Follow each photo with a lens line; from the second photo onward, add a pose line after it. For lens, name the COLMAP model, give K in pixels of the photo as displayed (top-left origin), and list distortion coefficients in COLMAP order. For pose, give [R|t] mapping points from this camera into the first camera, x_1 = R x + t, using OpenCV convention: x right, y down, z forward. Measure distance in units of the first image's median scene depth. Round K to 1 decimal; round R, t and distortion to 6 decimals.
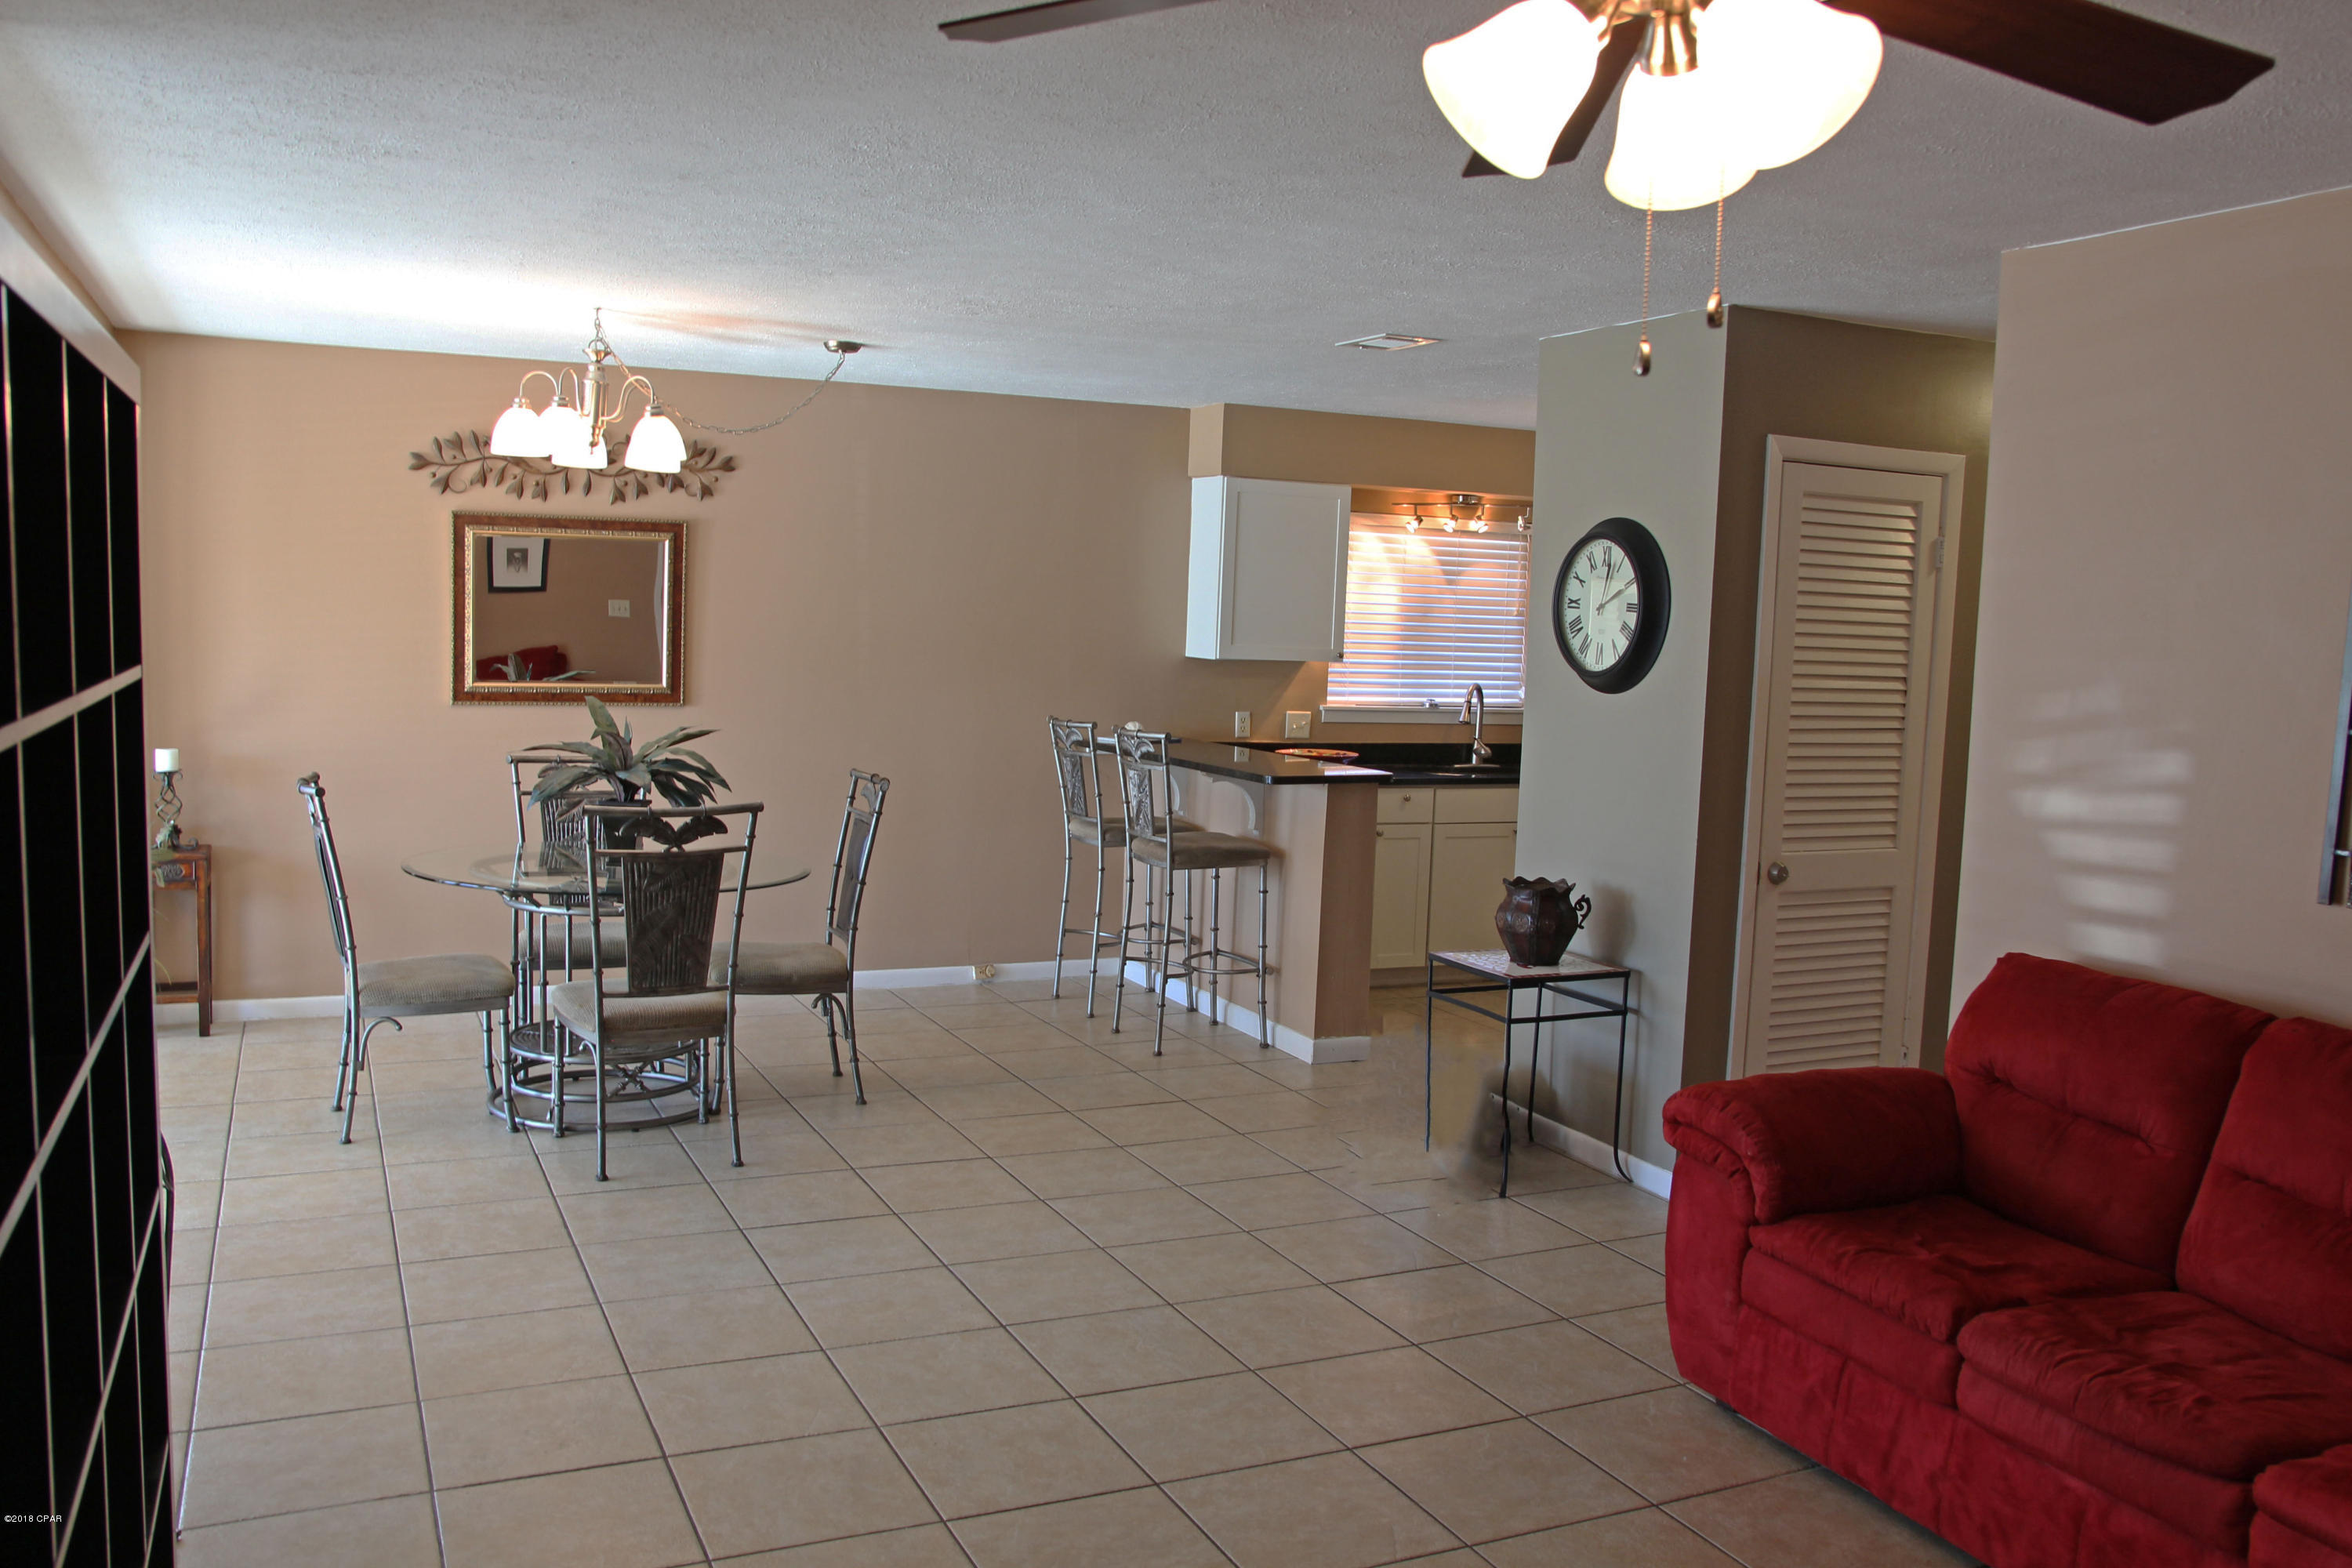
lens RADIAL K [[1884.3, 0, 1169.2], [0, 1884.3, 814.6], [0, 0, 1]] dist [-0.114410, 0.101892]
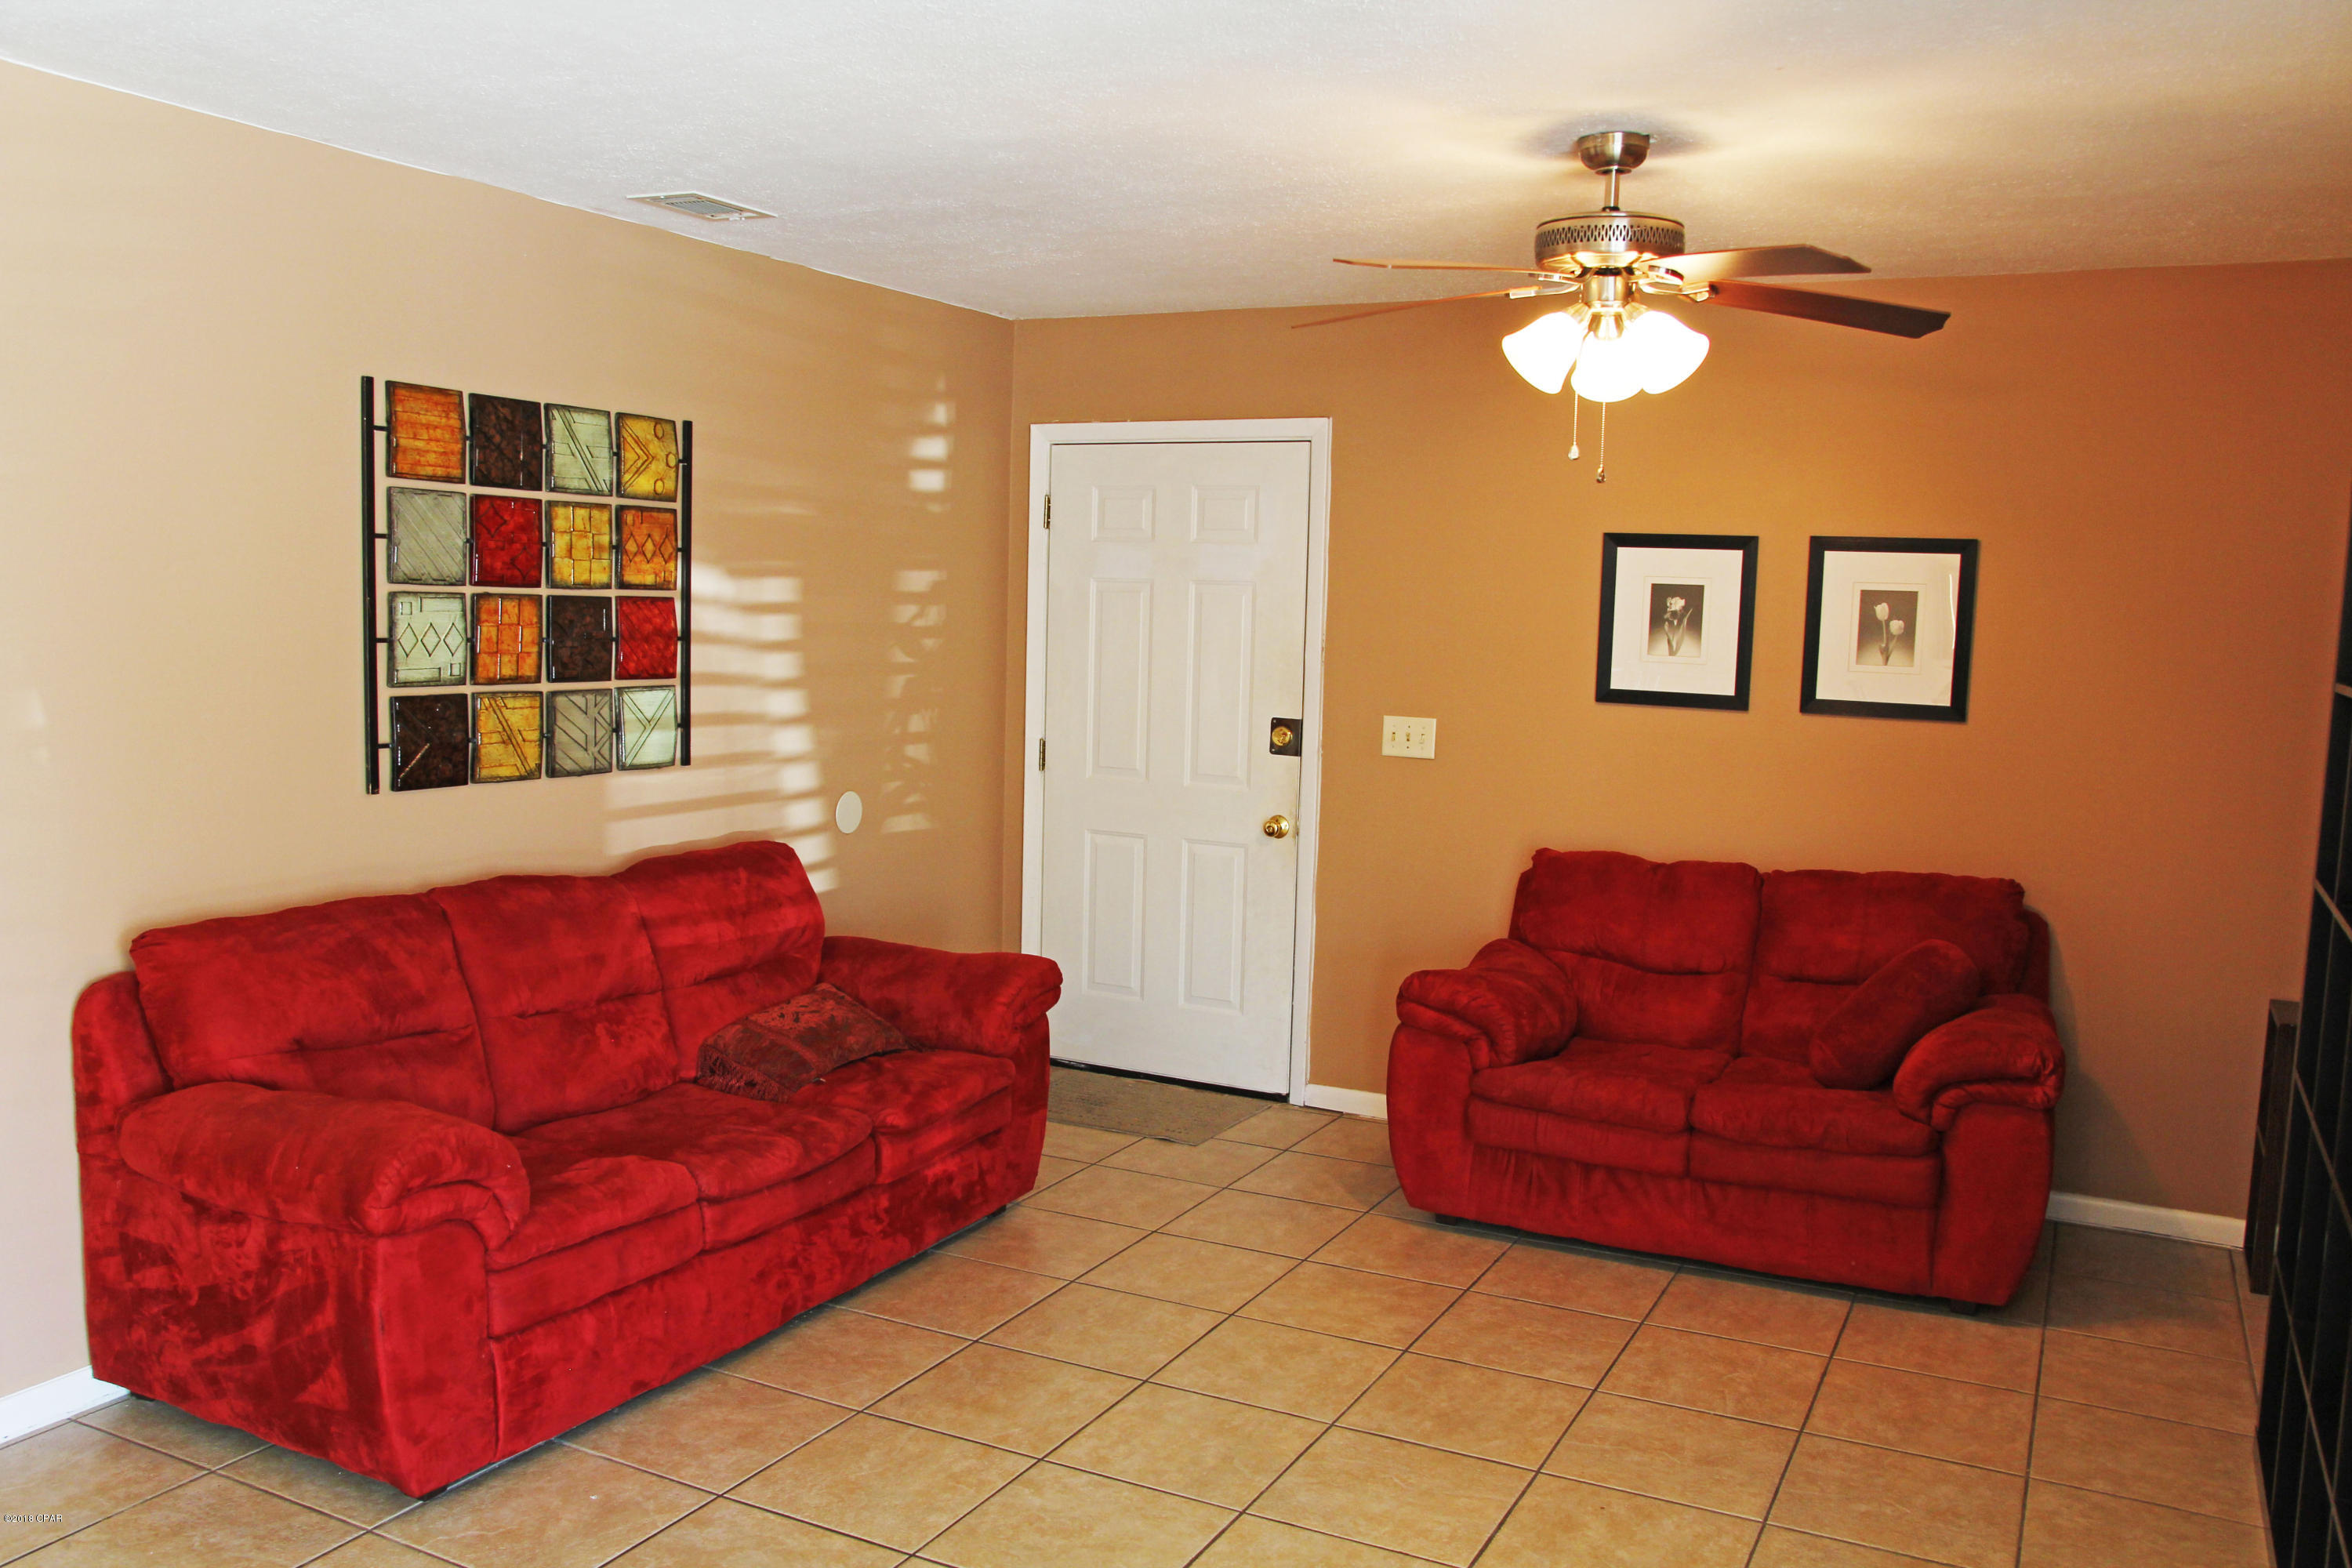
lens RADIAL K [[1884.3, 0, 1169.2], [0, 1884.3, 814.6], [0, 0, 1]] dist [-0.114410, 0.101892]
pose [[-0.613797, -0.139489, 0.777044, -0.466018], [0.041921, 0.977119, 0.208519, -0.130291], [-0.788350, 0.160563, -0.593905, 1.076887]]
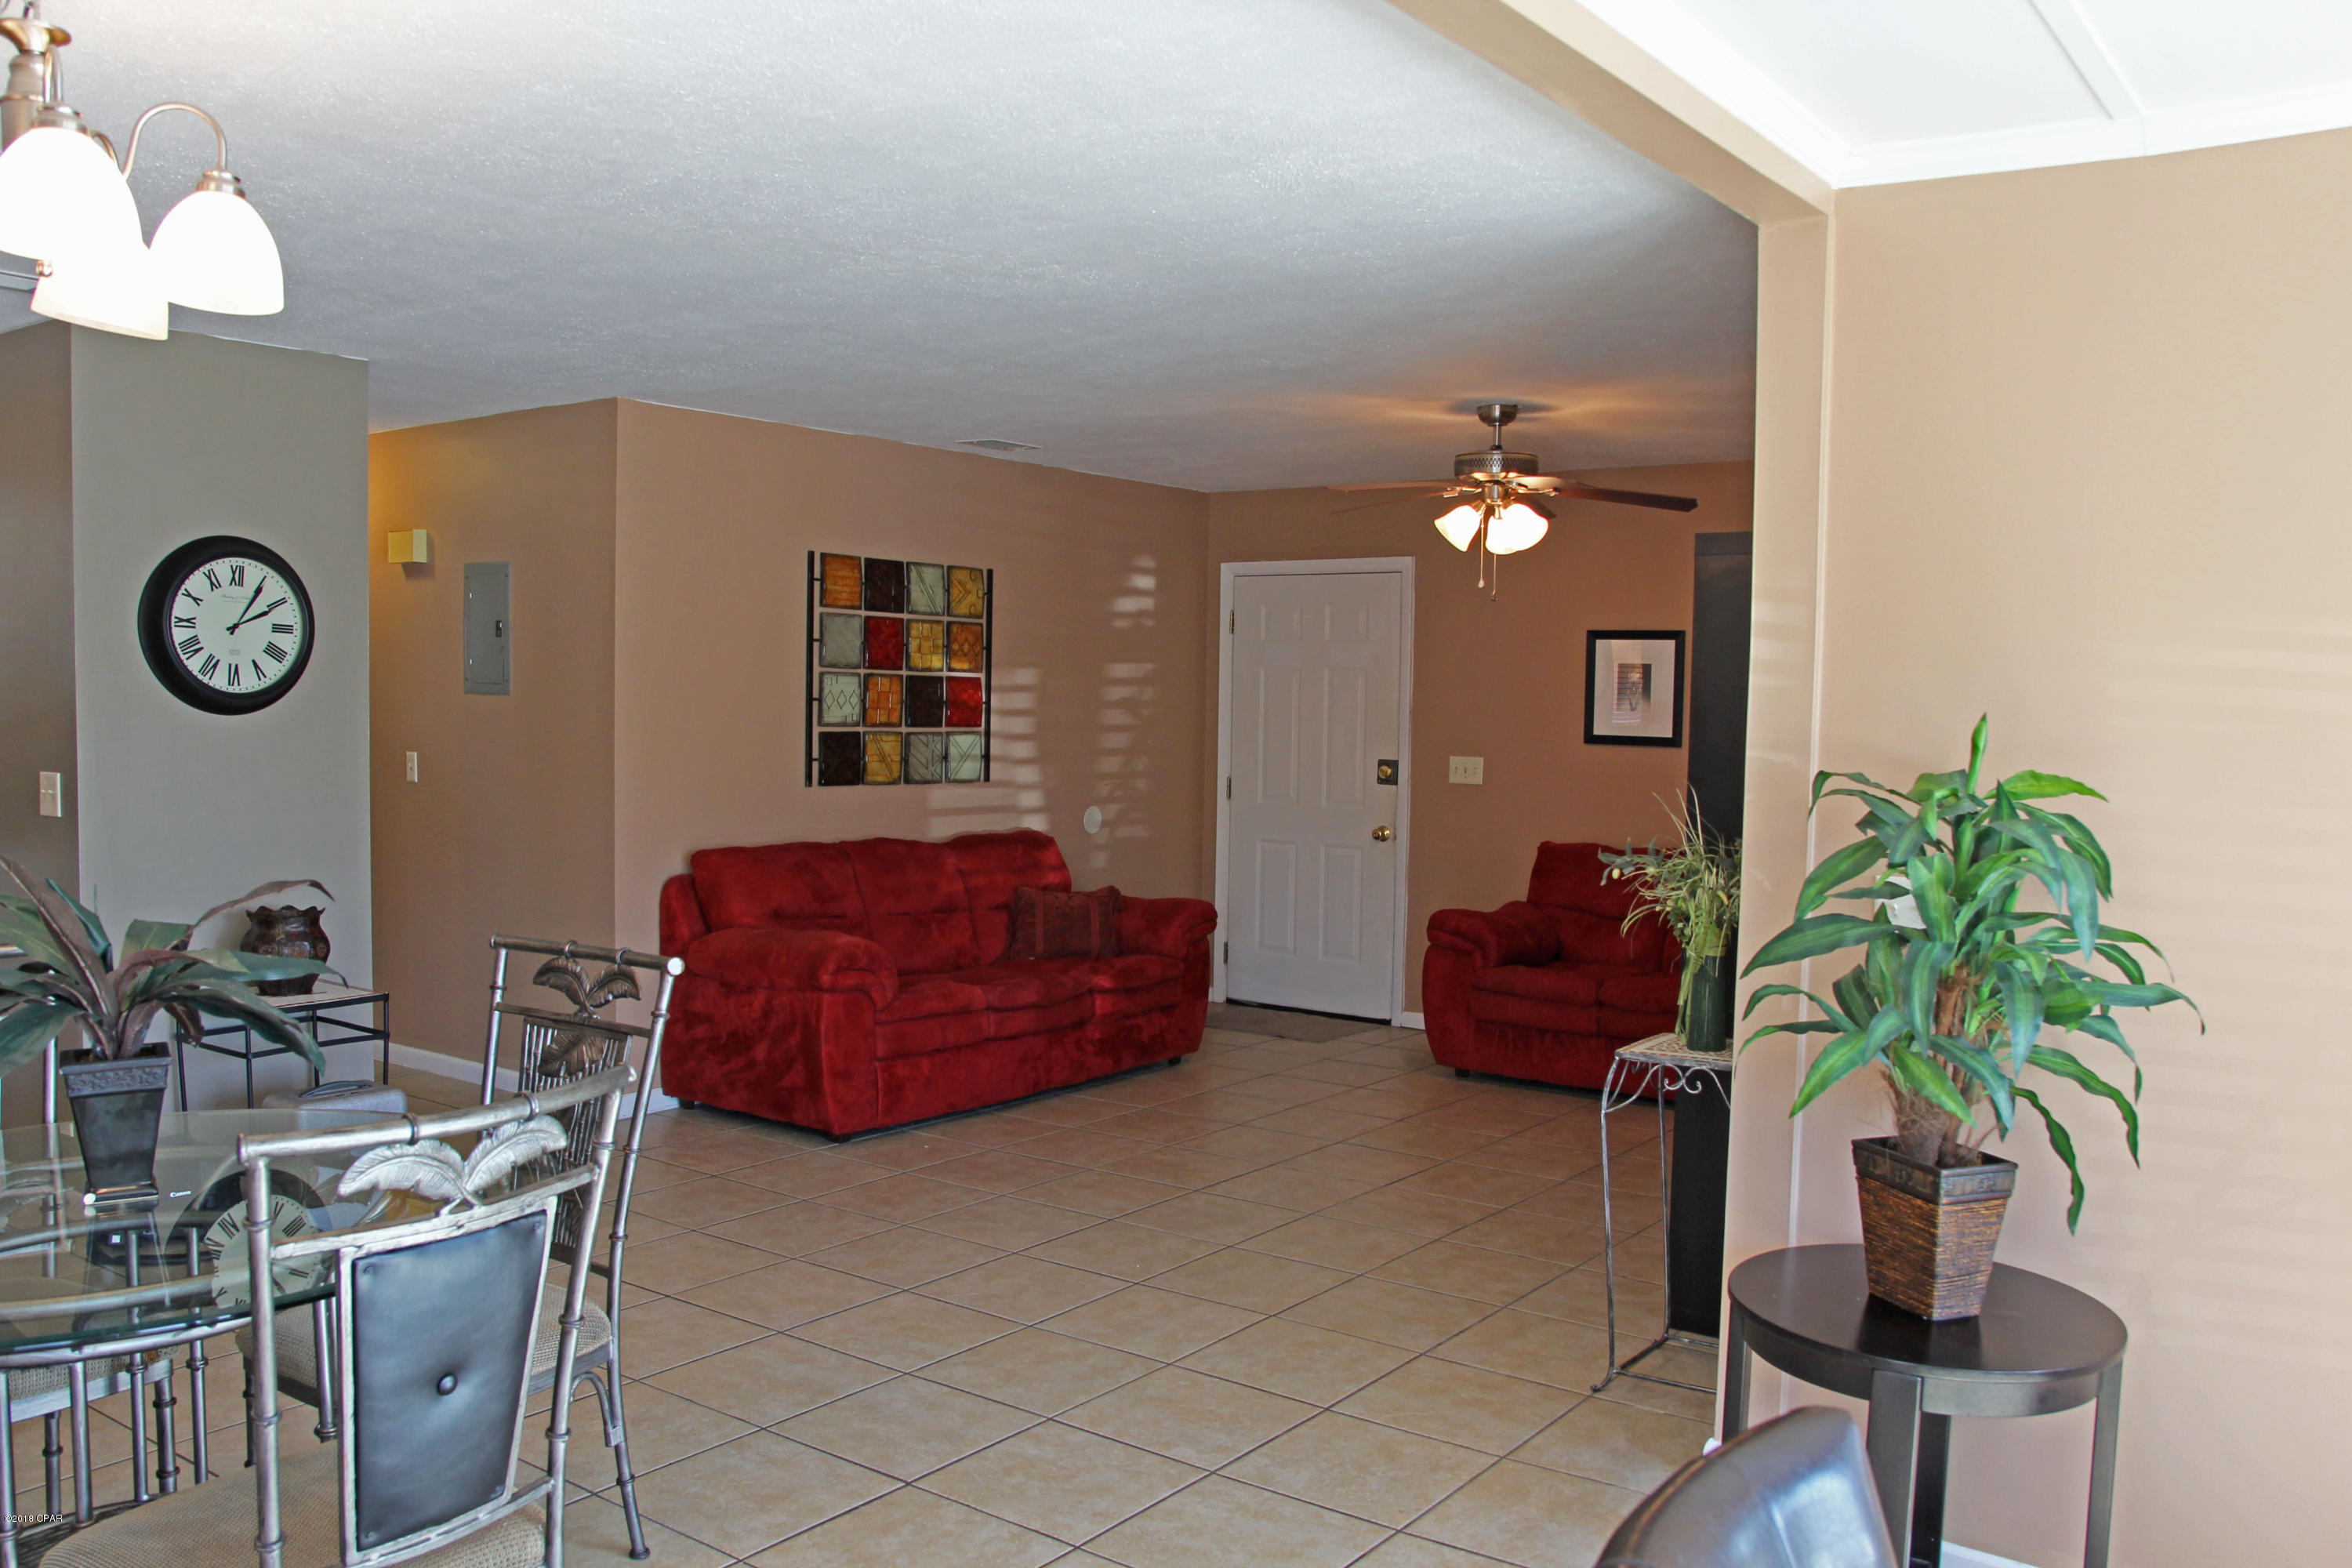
lens RADIAL K [[1884.3, 0, 1169.2], [0, 1884.3, 814.6], [0, 0, 1]] dist [-0.114410, 0.101892]
pose [[-0.478129, -0.095408, 0.873092, -1.105285], [0.065449, 0.987448, 0.143747, -0.156152], [-0.875848, 0.125873, -0.465883, 1.338622]]
